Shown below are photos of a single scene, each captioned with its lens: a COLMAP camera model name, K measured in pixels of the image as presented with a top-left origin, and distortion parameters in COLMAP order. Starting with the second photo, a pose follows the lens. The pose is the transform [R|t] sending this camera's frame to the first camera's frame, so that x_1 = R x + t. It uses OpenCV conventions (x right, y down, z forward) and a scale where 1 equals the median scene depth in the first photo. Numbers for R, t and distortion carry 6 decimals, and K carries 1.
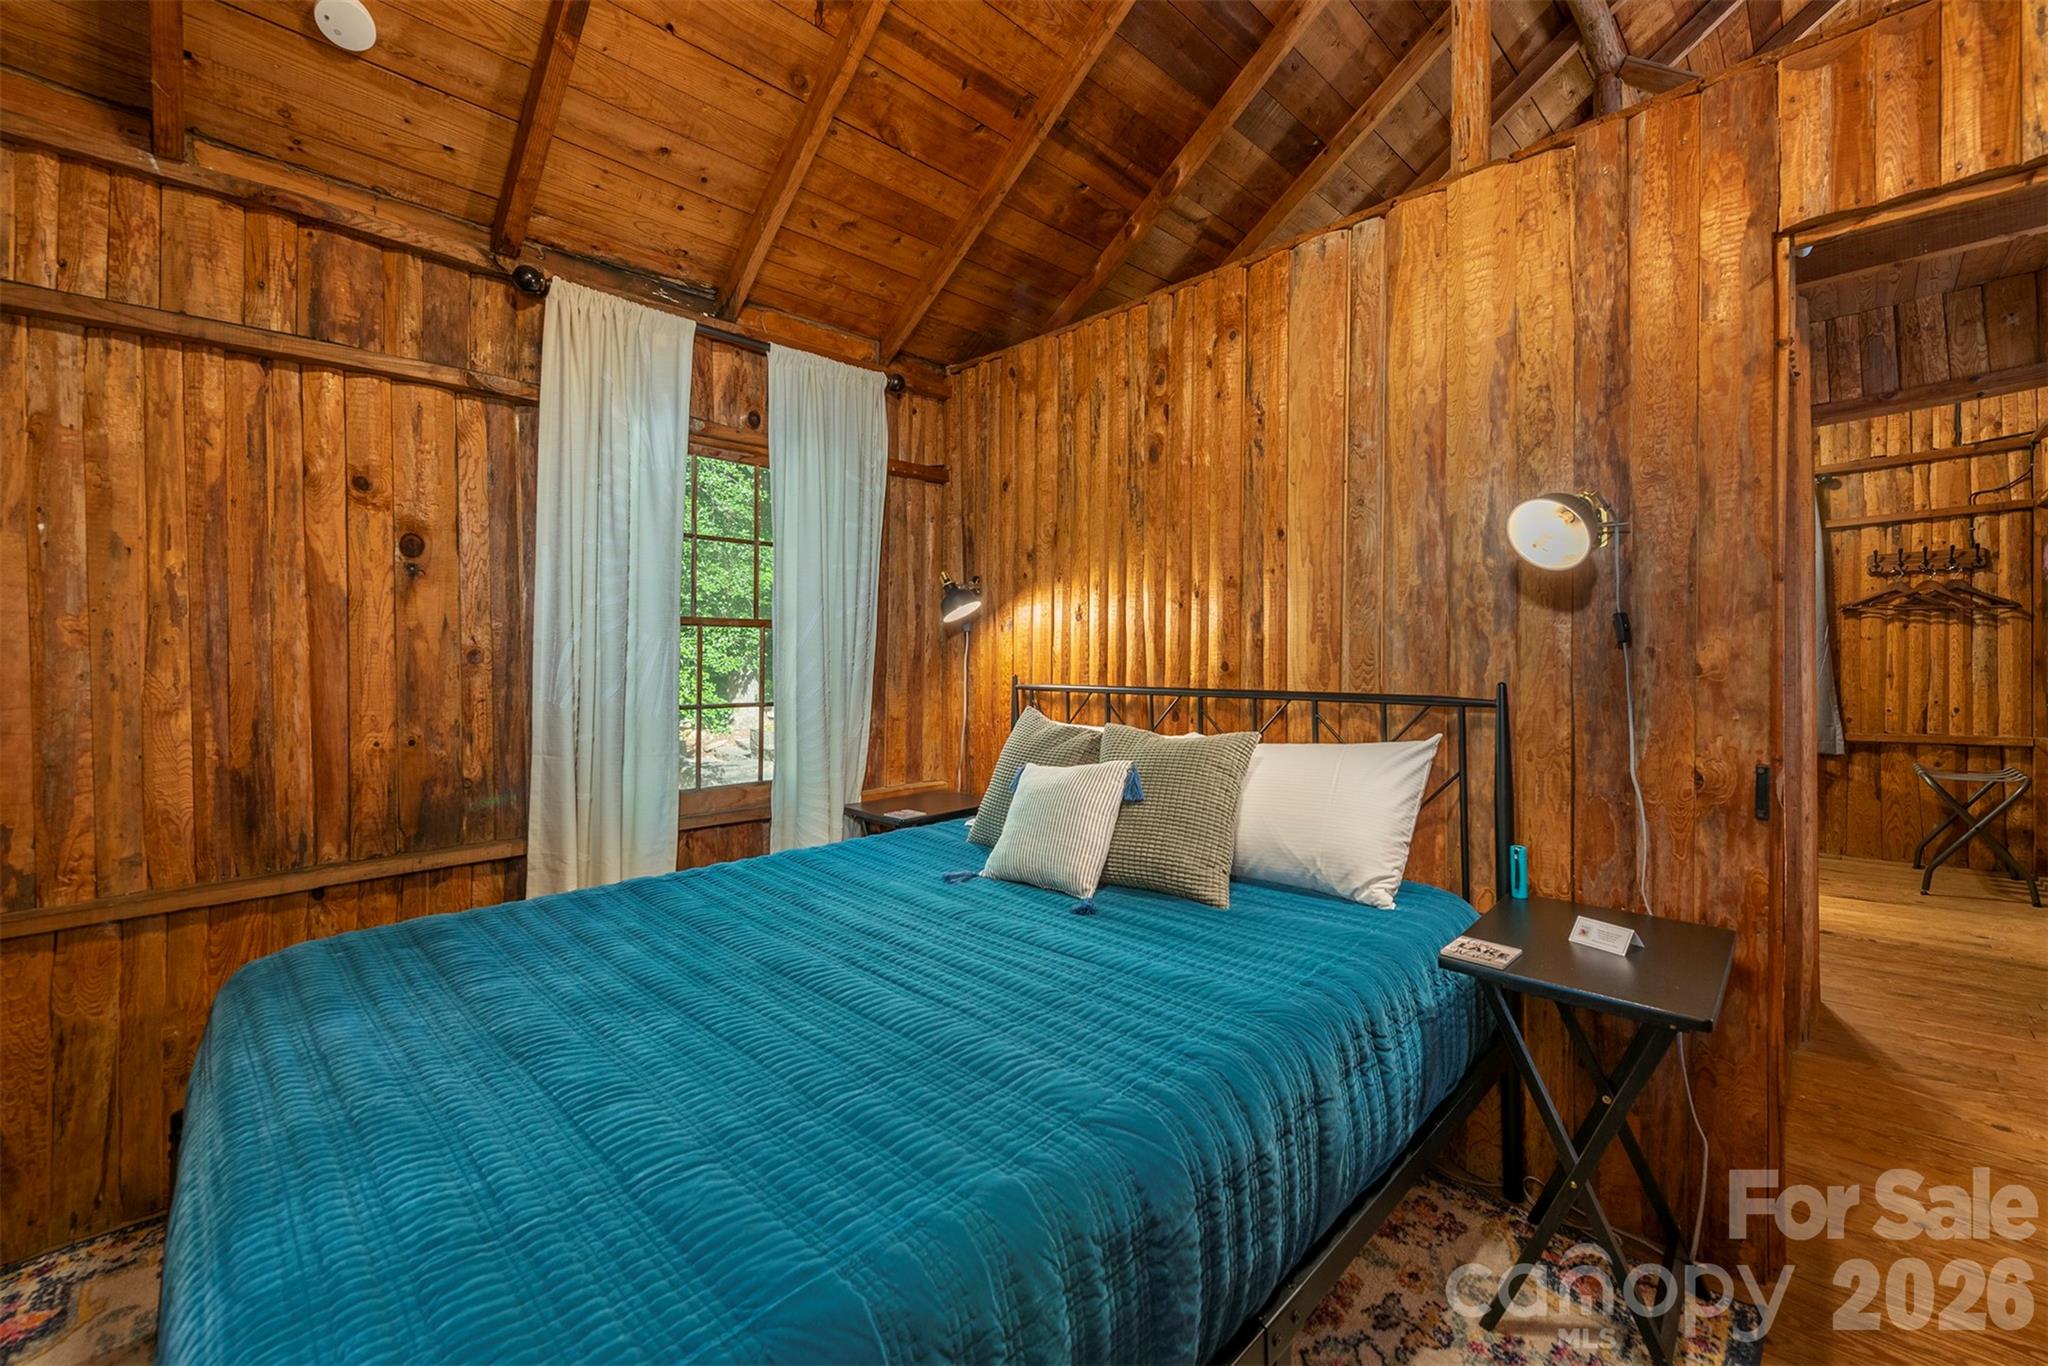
lens RADIAL K [[808.0, 0, 1057.8], [0, 808.0, 644.8], [0, 0, 1]] dist [0.017748, -0.003591]
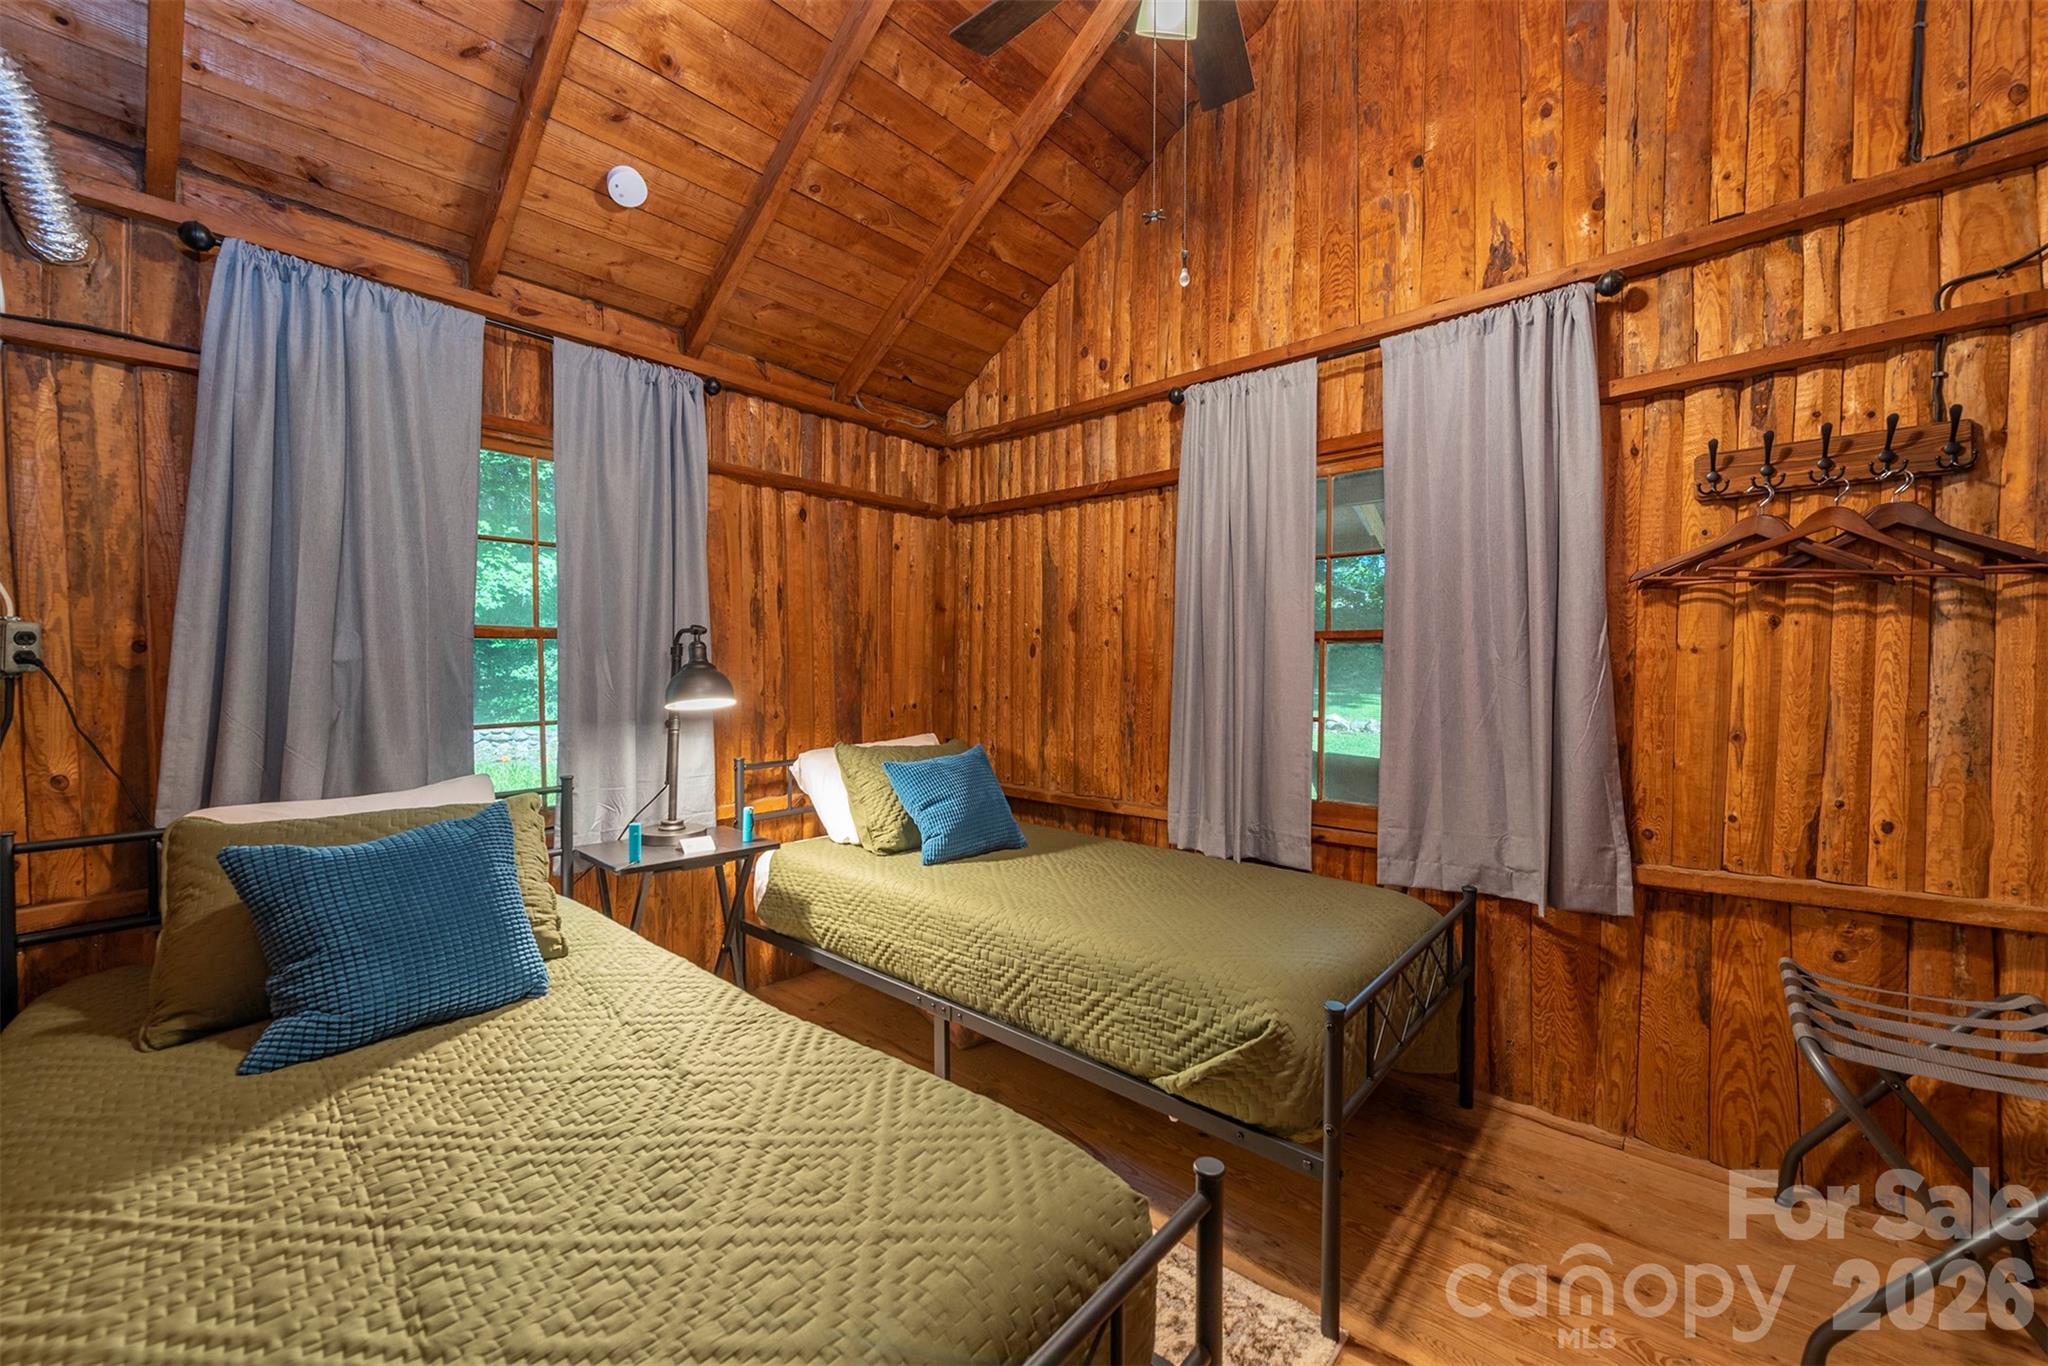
lens RADIAL K [[808.0, 0, 1021.6], [0, 808.0, 676.7], [0, 0, 1]] dist [0.017748, -0.003591]
pose [[0.998776, 0.001381, 0.049437, 0.634516], [-0.002769, 0.999604, 0.028019, -0.004872], [-0.049379, -0.028122, 0.998384, 0.606285]]
